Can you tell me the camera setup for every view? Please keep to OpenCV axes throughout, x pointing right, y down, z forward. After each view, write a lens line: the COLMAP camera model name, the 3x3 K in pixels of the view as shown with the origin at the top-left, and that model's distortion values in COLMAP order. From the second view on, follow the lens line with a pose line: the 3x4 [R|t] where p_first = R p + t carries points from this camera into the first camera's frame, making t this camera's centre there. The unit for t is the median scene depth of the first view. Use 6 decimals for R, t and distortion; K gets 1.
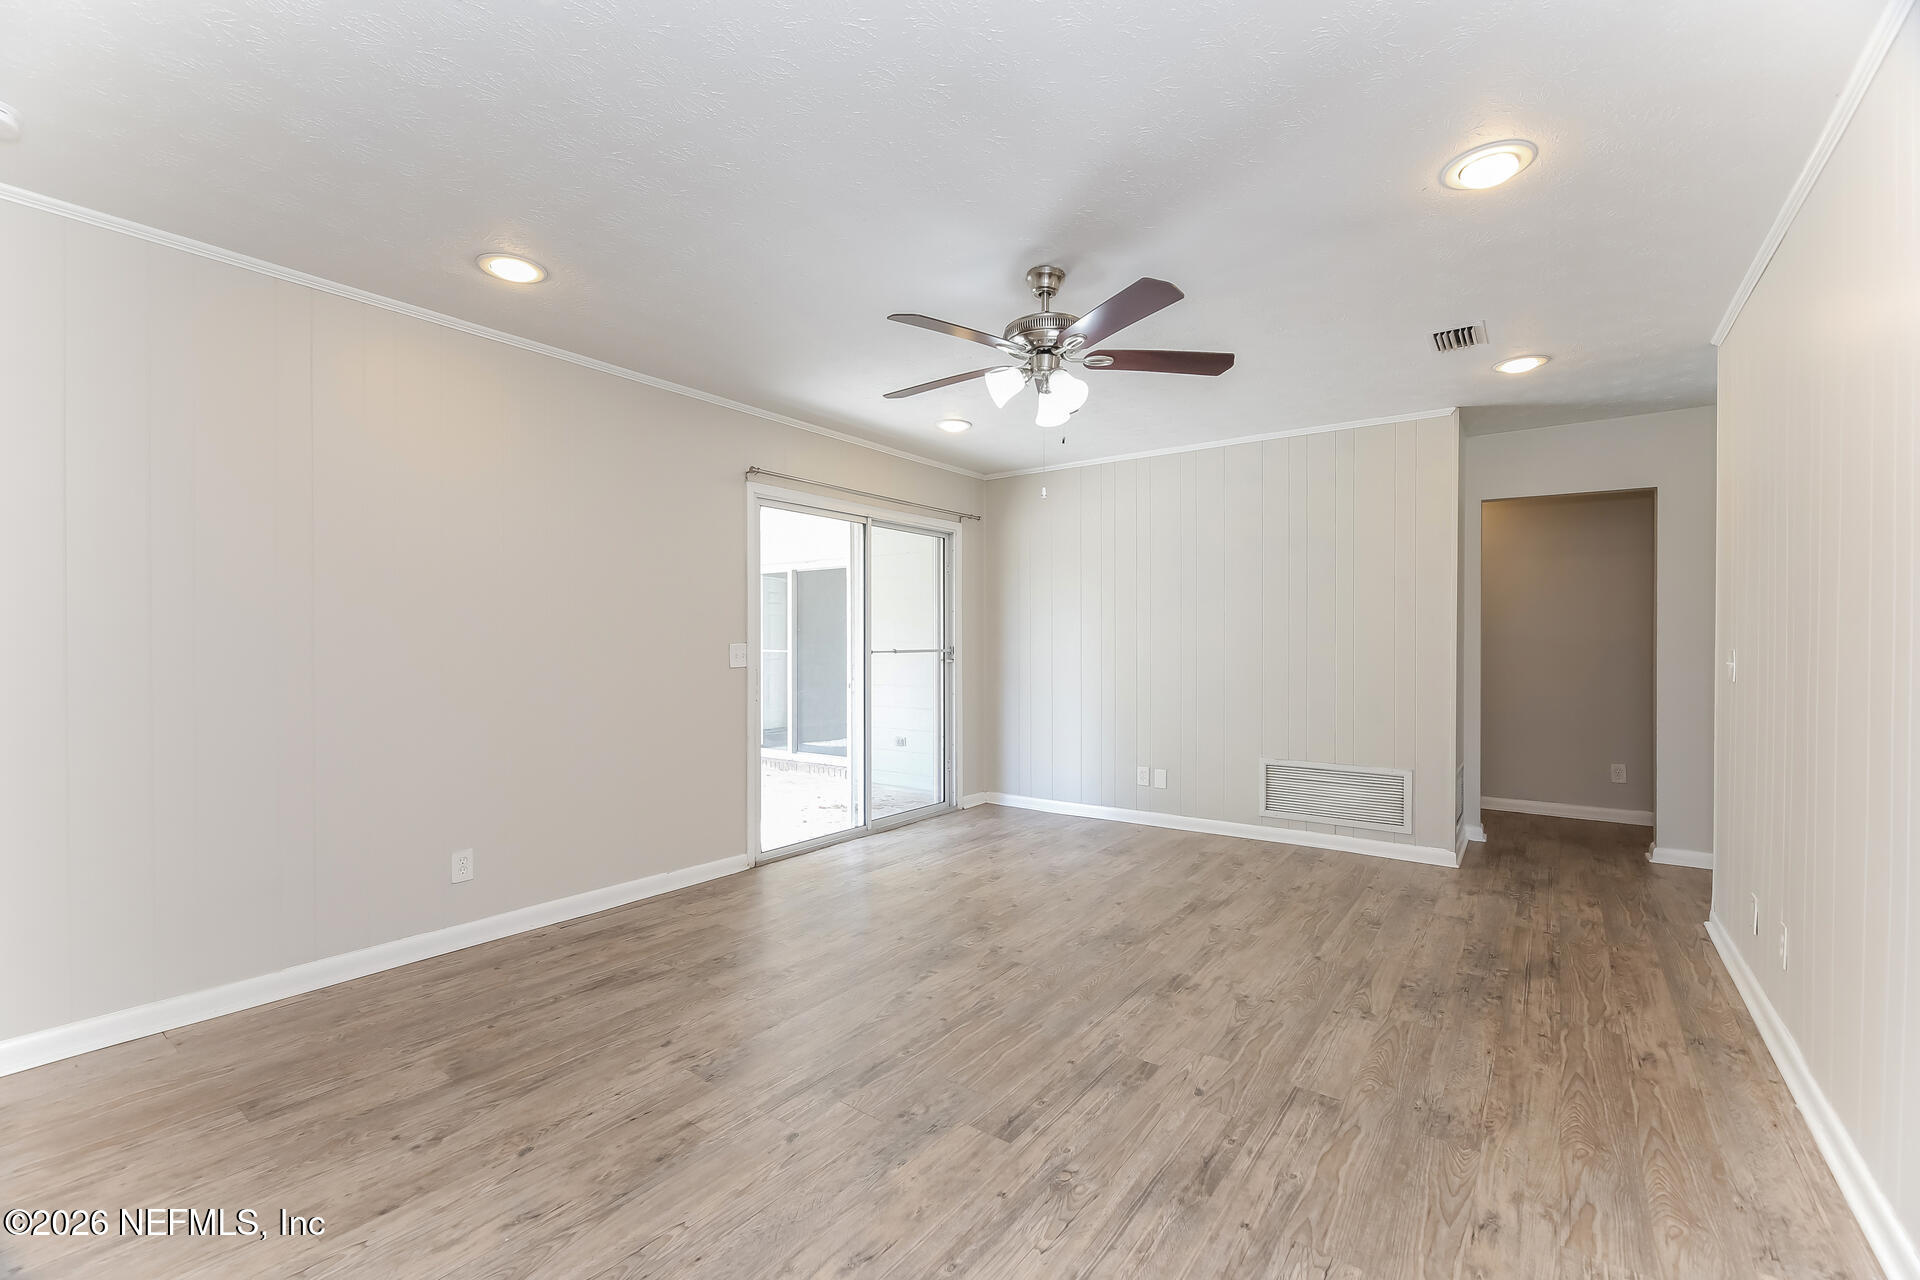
lens RADIAL K [[785.2, 0, 961.2], [0, 785.2, 645.2], [0, 0, 1]] dist [0.019619, -0.000077]
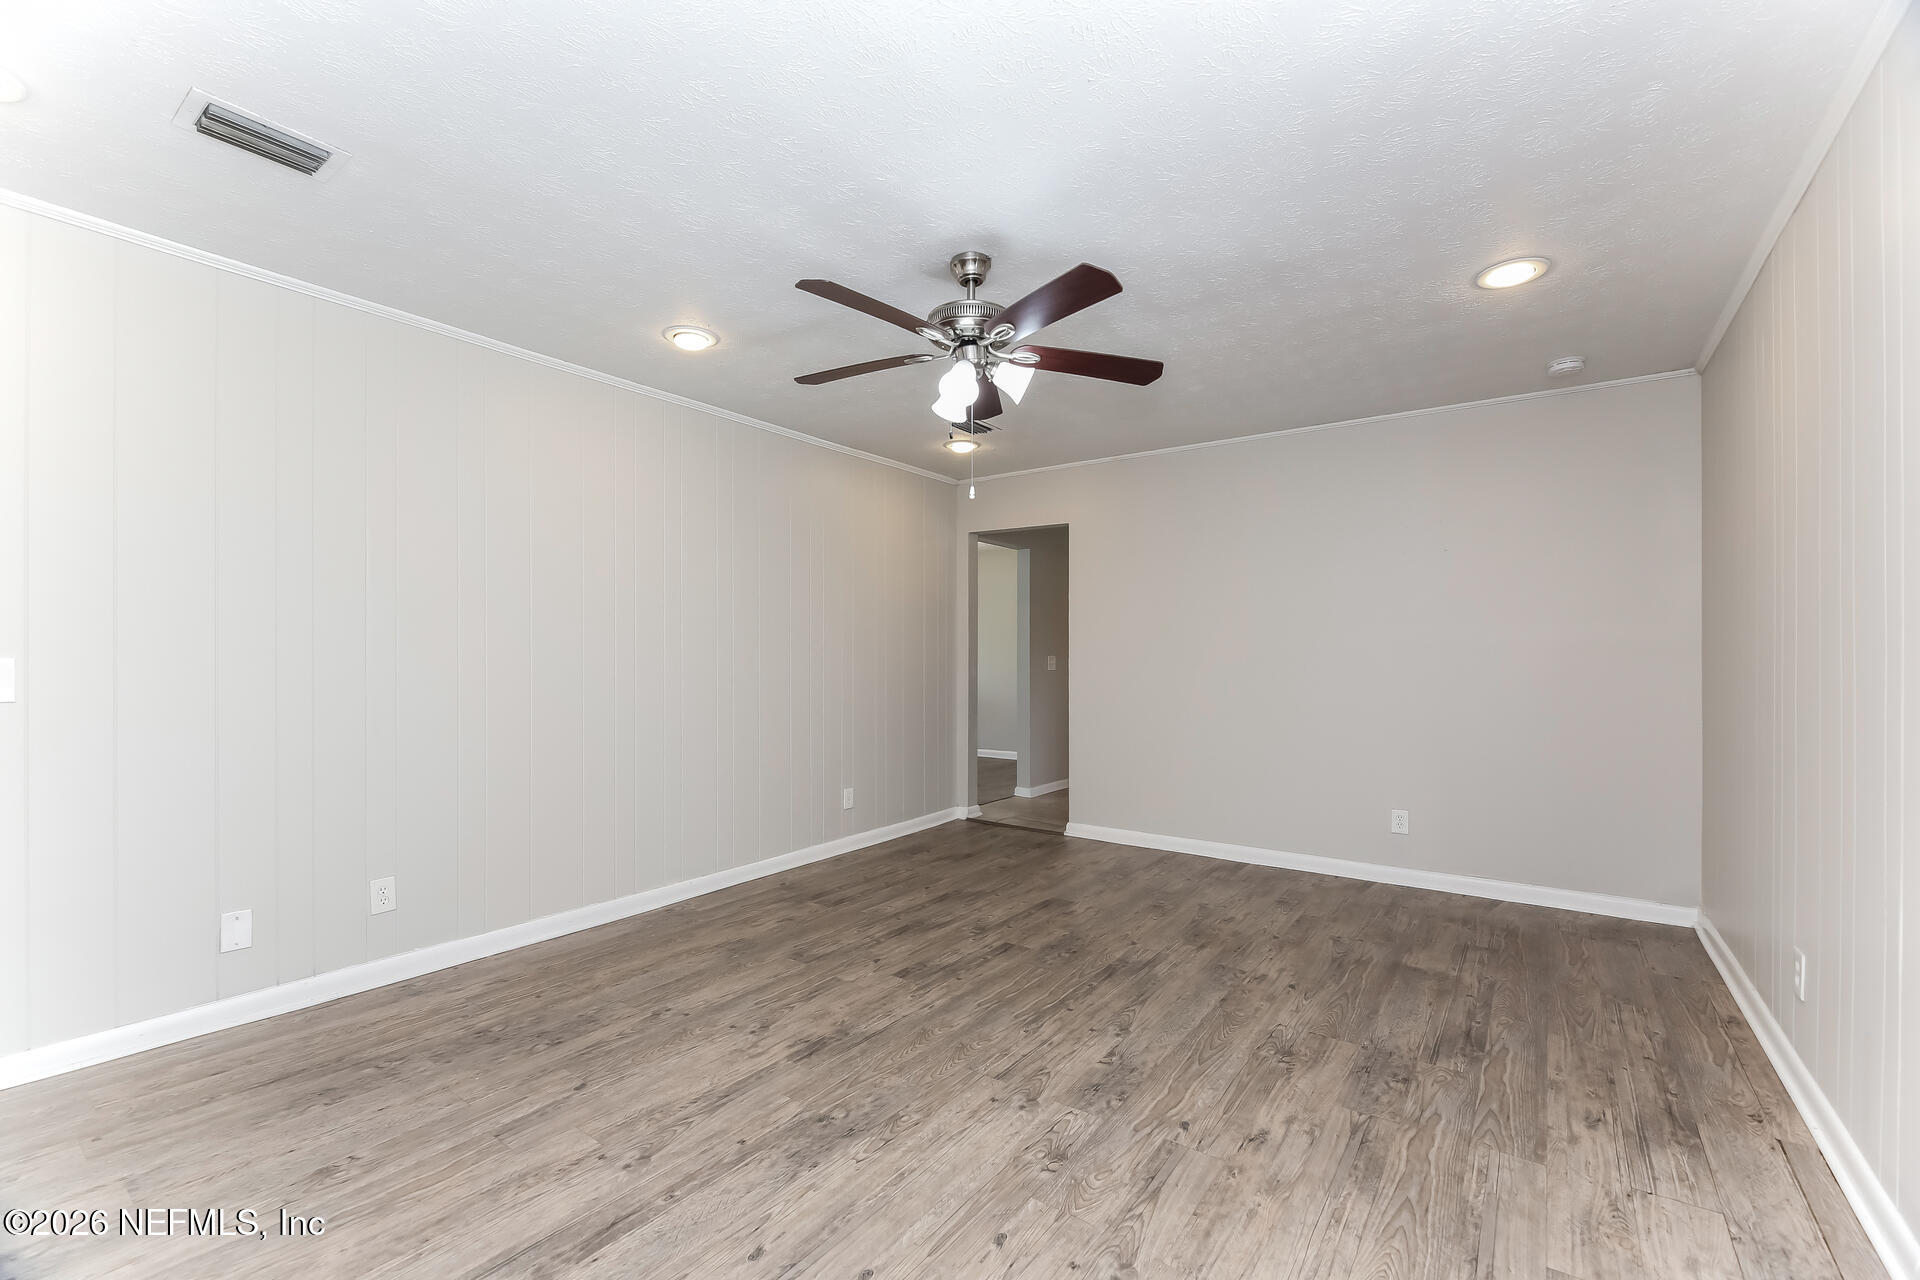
lens RADIAL K [[785.2, 0, 959.7], [0, 785.2, 648.9], [0, 0, 1]] dist [0.019619, -0.000077]
pose [[-0.999961, -0.003049, -0.008333, 0.132156], [-0.002946, 0.999919, -0.012351, 0.005999], [0.008370, -0.012326, -0.999889, 2.018337]]
